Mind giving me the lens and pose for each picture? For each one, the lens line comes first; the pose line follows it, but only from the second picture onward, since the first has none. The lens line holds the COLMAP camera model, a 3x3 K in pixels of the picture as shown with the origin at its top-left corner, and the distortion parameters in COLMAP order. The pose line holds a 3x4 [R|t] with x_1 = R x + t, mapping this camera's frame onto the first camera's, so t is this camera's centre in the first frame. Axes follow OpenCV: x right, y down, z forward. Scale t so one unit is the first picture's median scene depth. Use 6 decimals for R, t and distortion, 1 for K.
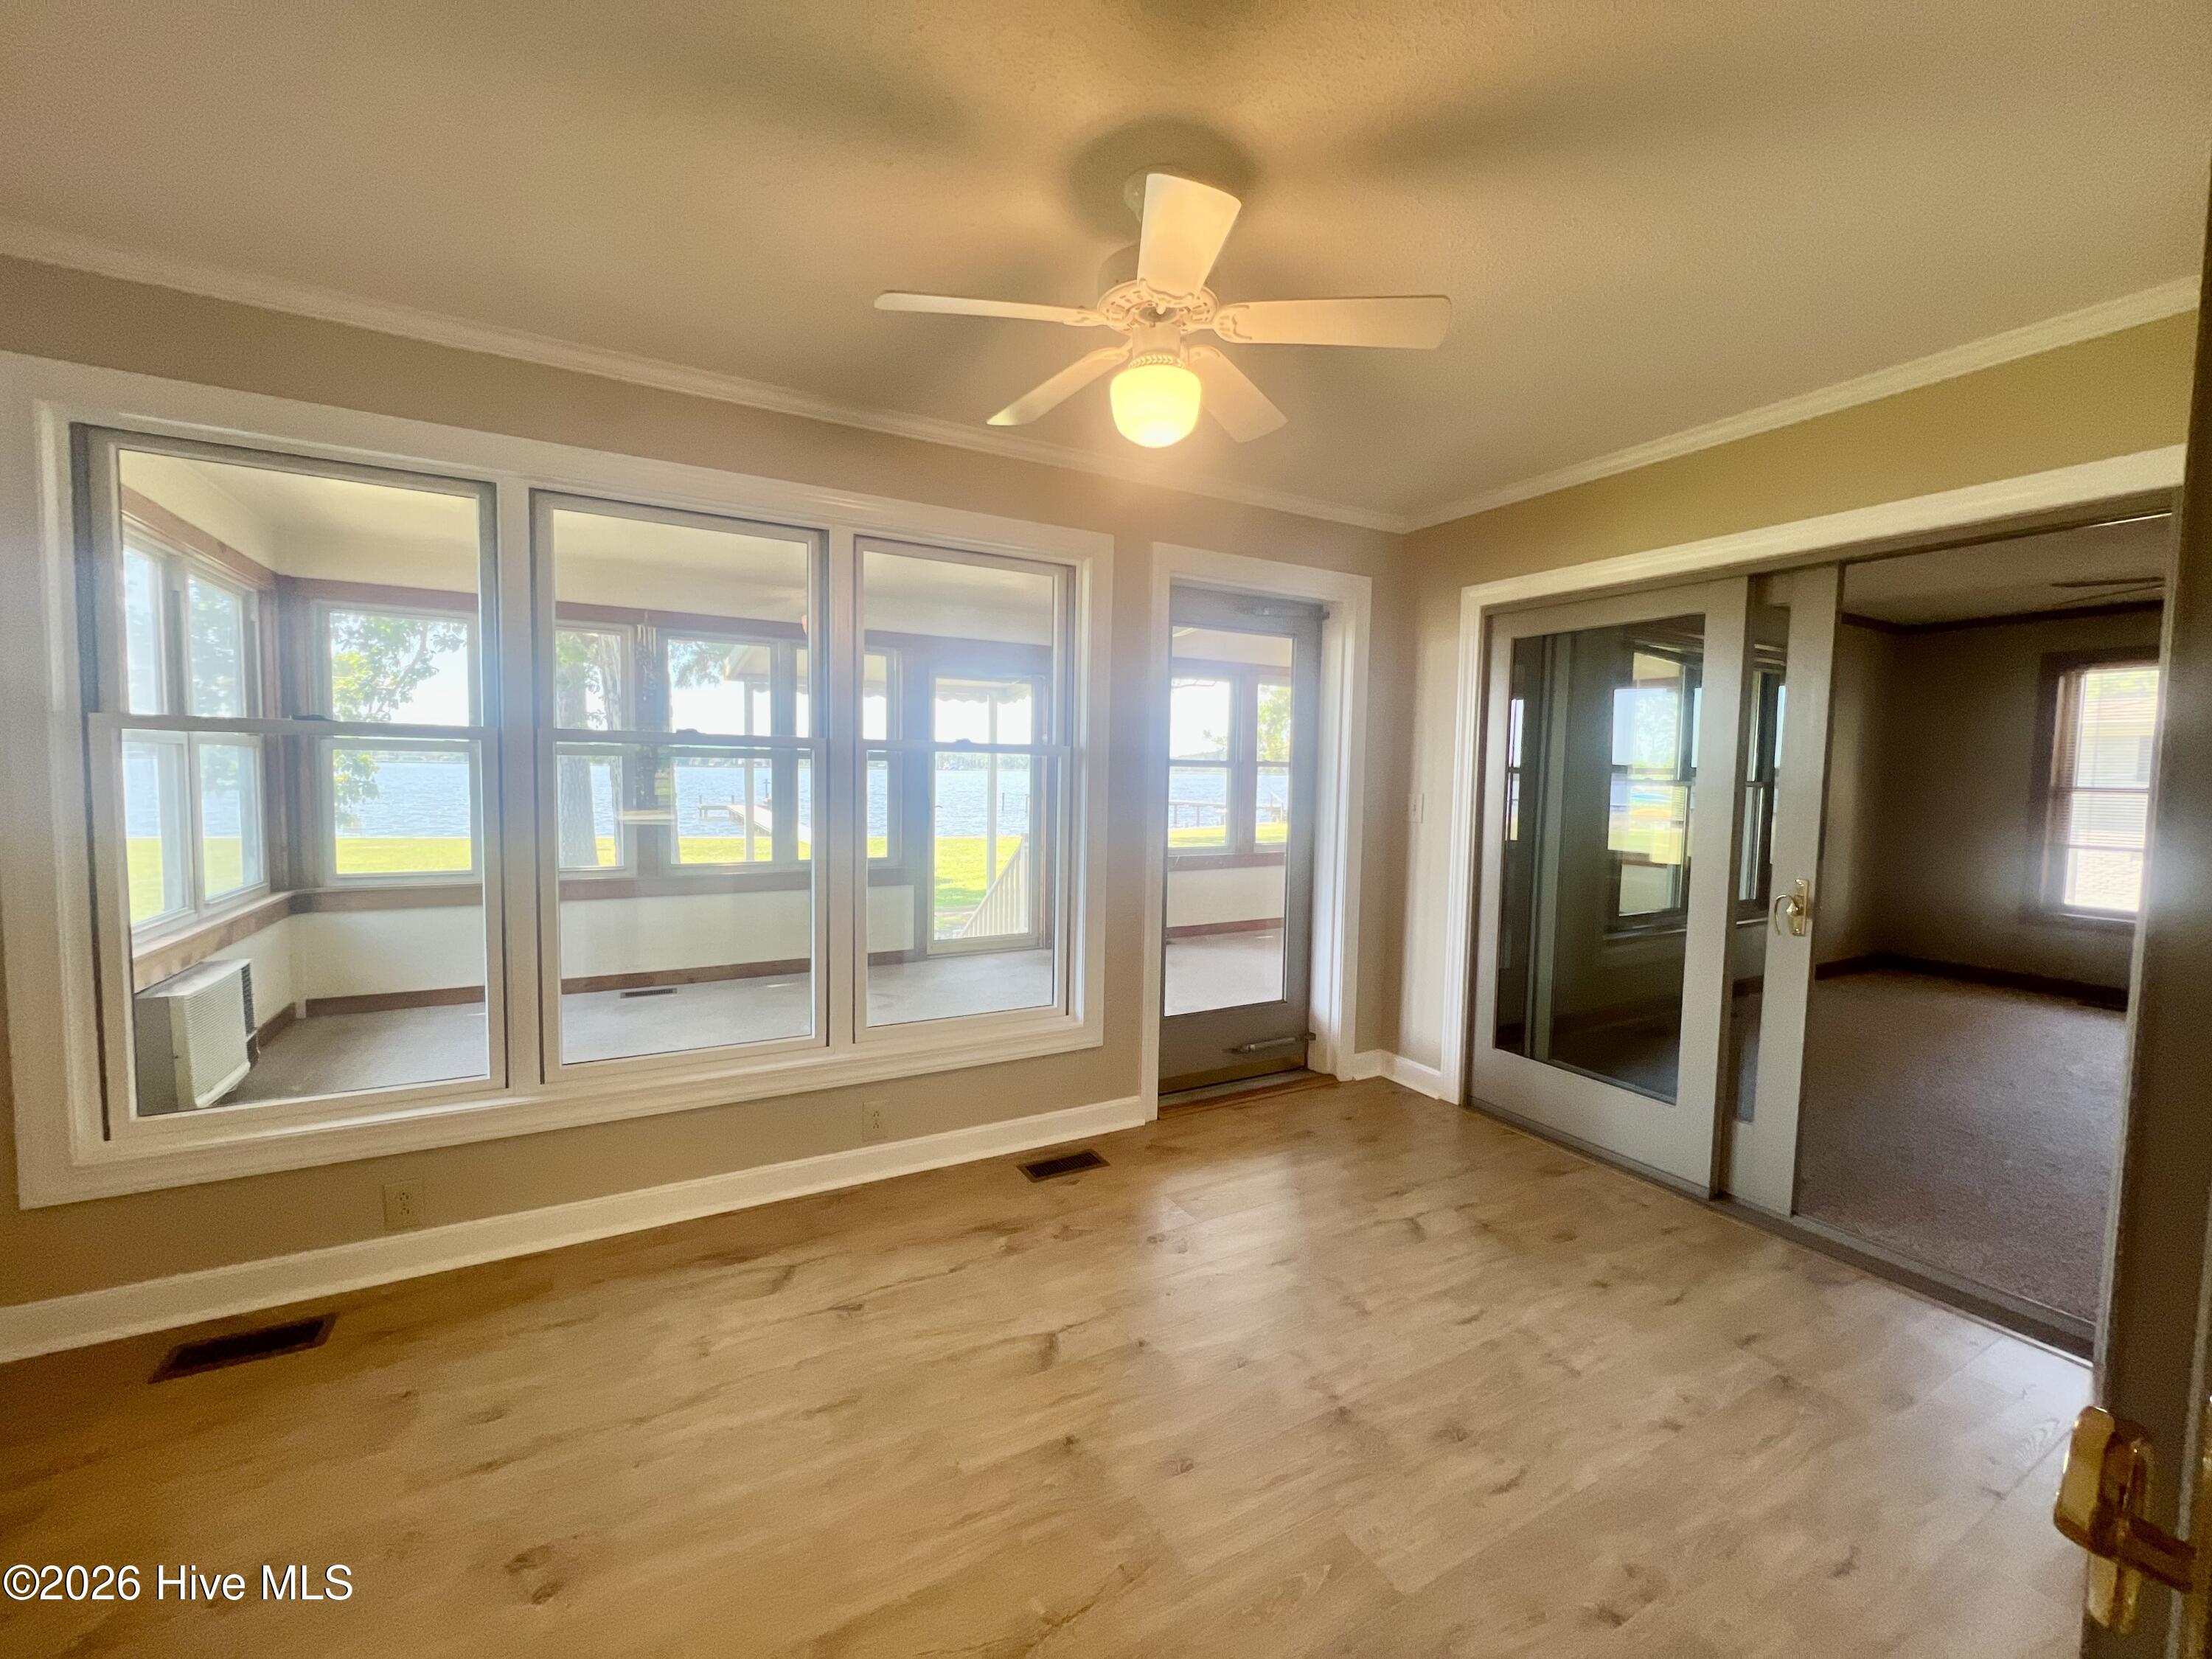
lens RADIAL K [[888.3, 0, 1101.7], [0, 888.3, 823.6], [0, 0, 1]] dist [-0.000030, 0.000709]
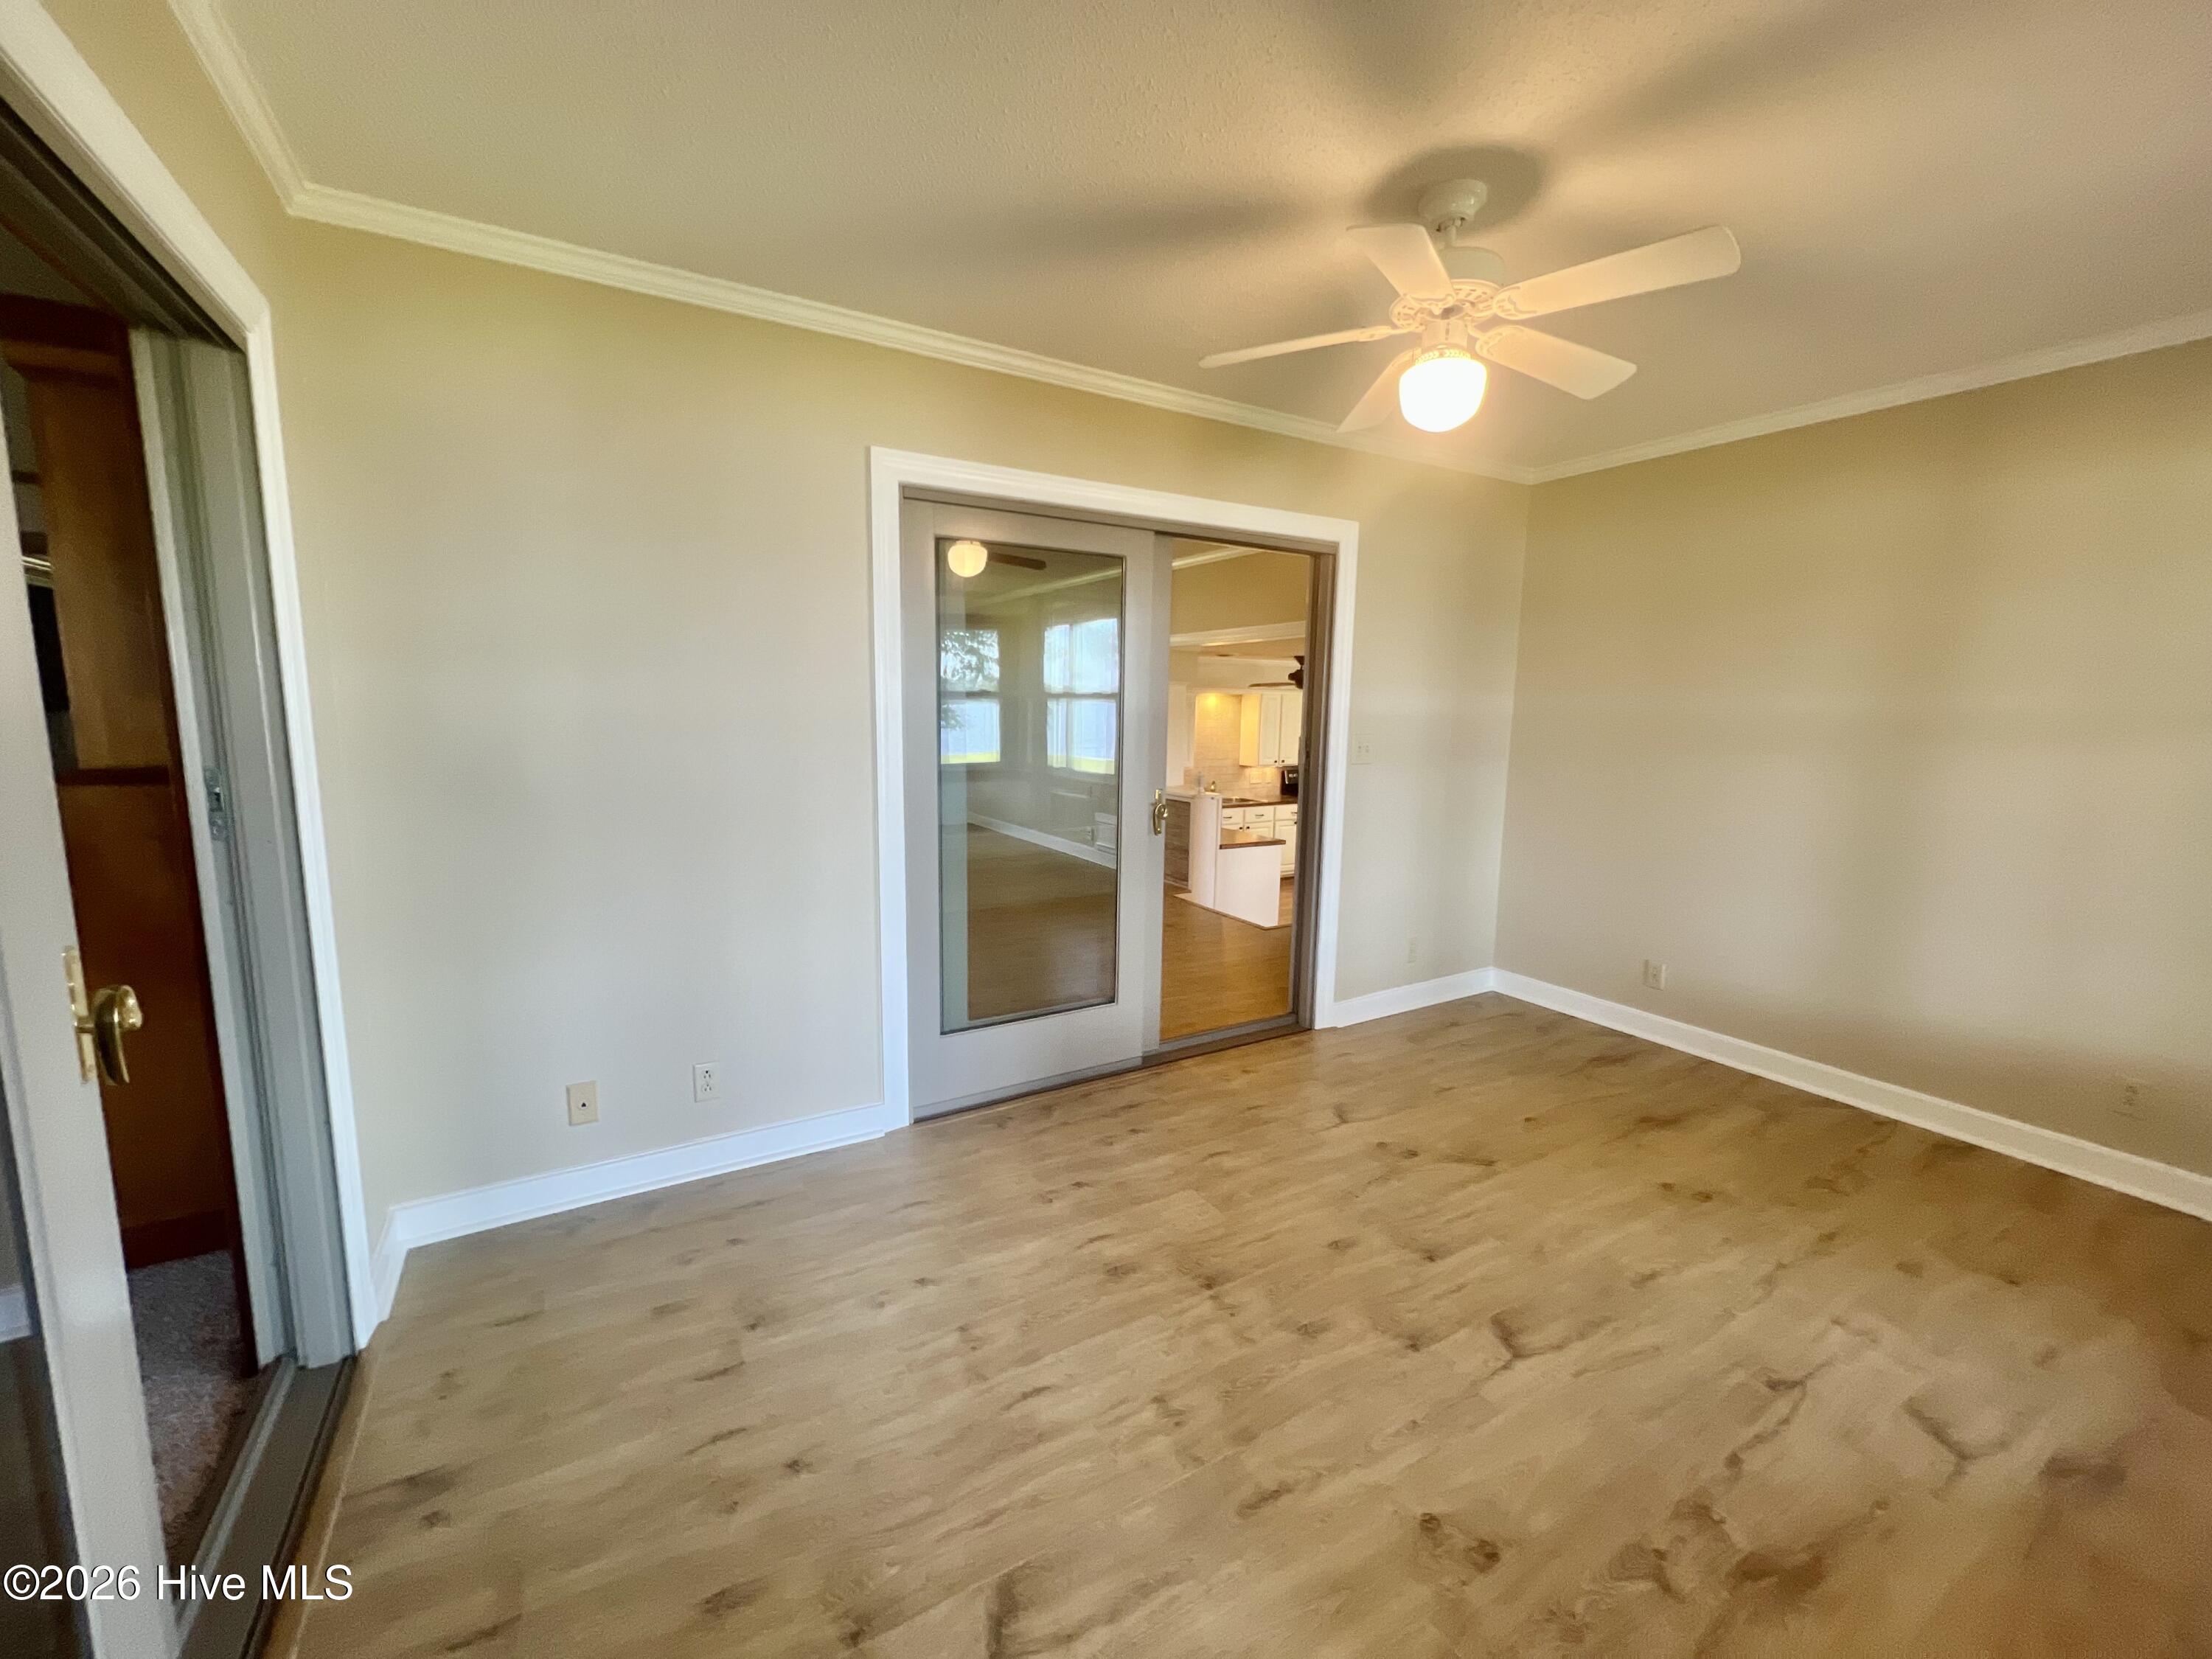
lens RADIAL K [[888.3, 0, 1101.2], [0, 888.3, 818.7], [0, 0, 1]] dist [-0.000030, 0.000709]
pose [[-0.999083, -0.029494, -0.031040, 0.418767], [-0.034764, 0.981952, 0.185909, -0.114721], [0.024997, 0.186818, -0.982076, 1.811303]]
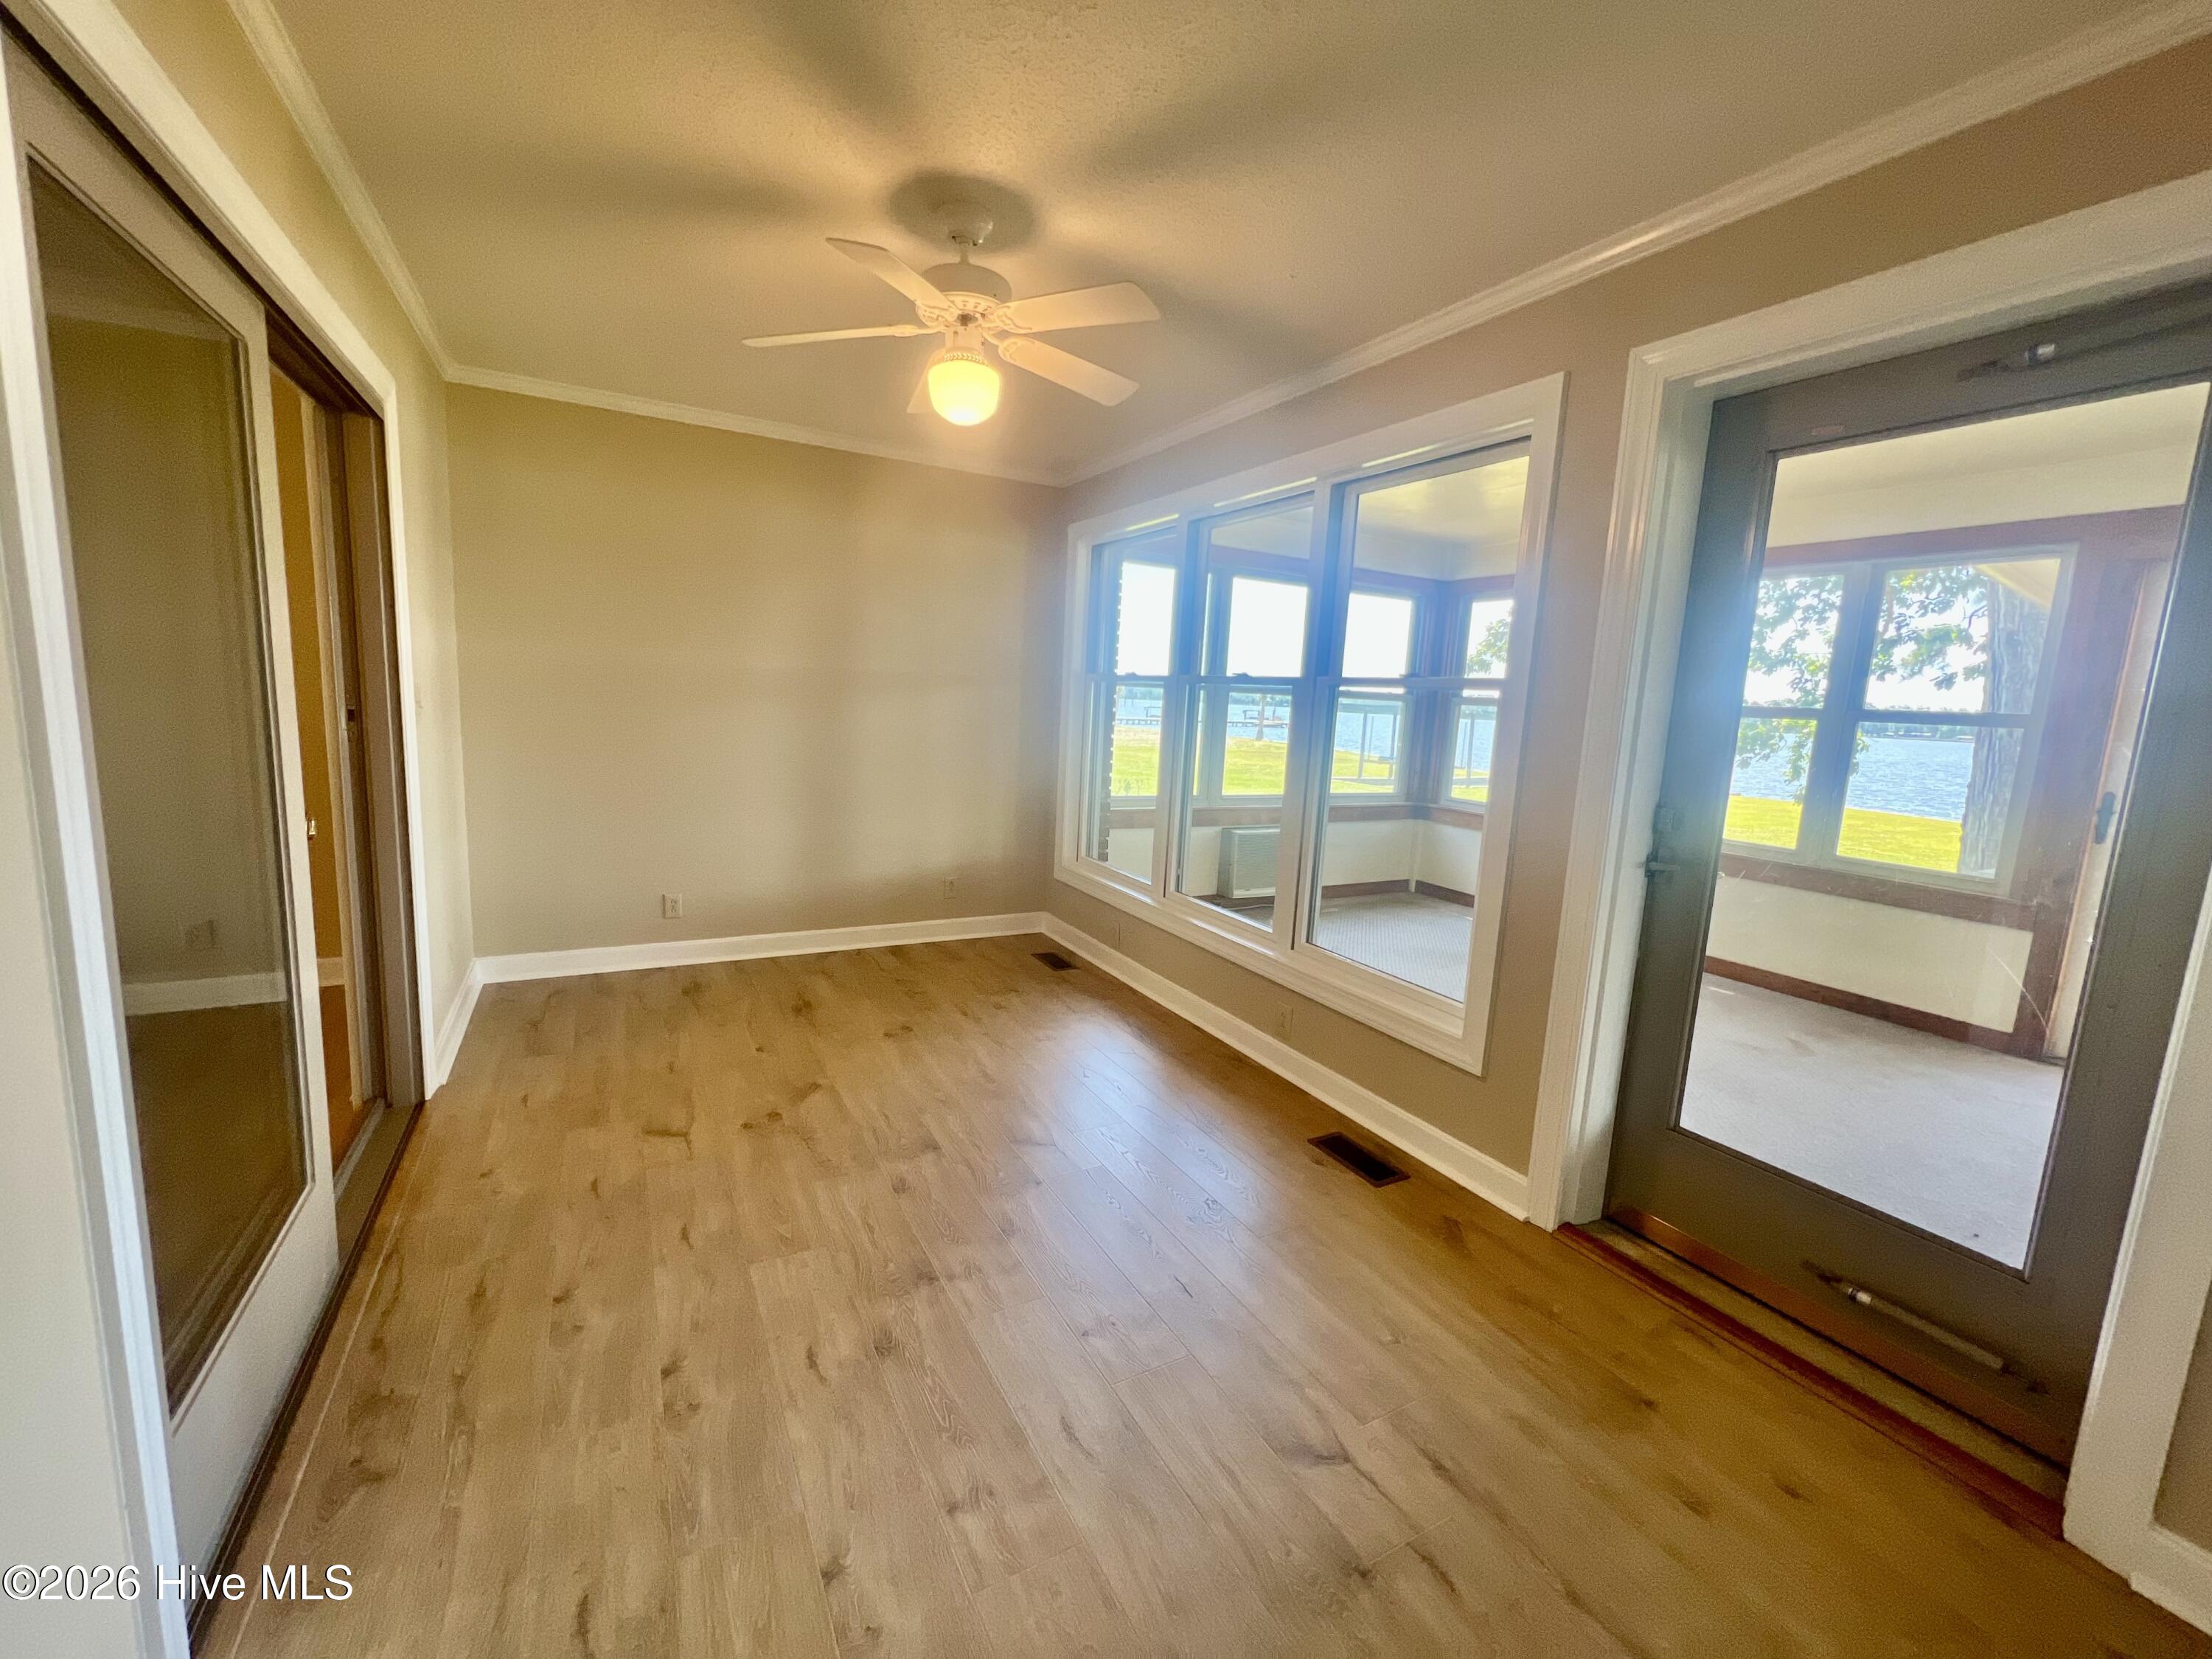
lens RADIAL K [[888.3, 0, 1095.0], [0, 888.3, 819.7], [0, 0, 1]] dist [-0.000030, 0.000709]
pose [[-0.008668, 0.120925, -0.992624, 1.153942], [-0.106704, 0.986882, 0.121157, -0.034369], [0.994253, 0.106967, 0.004349, 1.027497]]
